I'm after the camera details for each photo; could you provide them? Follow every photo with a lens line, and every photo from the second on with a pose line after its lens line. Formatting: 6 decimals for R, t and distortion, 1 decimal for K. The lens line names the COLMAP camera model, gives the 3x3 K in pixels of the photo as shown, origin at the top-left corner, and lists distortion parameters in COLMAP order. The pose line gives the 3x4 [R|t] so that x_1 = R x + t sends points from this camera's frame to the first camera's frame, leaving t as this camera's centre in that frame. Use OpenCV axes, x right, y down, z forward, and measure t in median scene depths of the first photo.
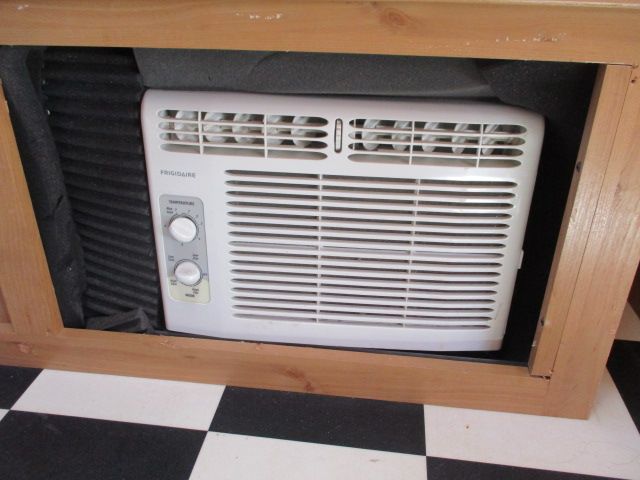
lens RADIAL K [[531.4, 0, 321.0], [0, 531.4, 238.7], [0, 0, 1]] dist [-0.030984, 0.007962]
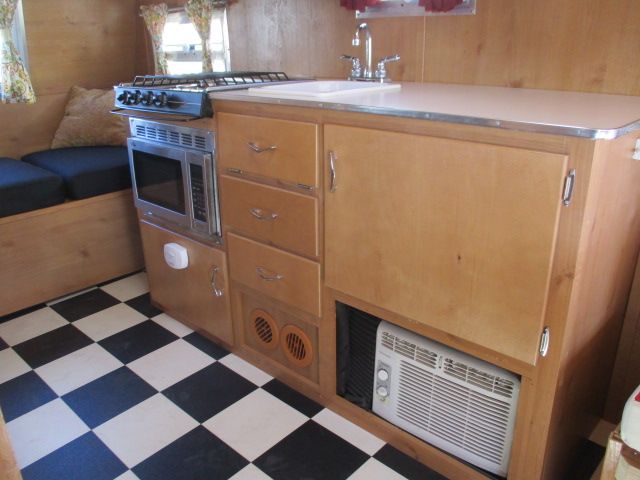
lens RADIAL K [[531.4, 0, 318.8], [0, 531.4, 239.8], [0, 0, 1]] dist [-0.030984, 0.007962]
pose [[0.805721, 0.183599, -0.563121, 0.780020], [-0.246260, 0.968513, -0.036580, -0.462693], [0.538674, 0.168147, 0.825565, -1.331626]]
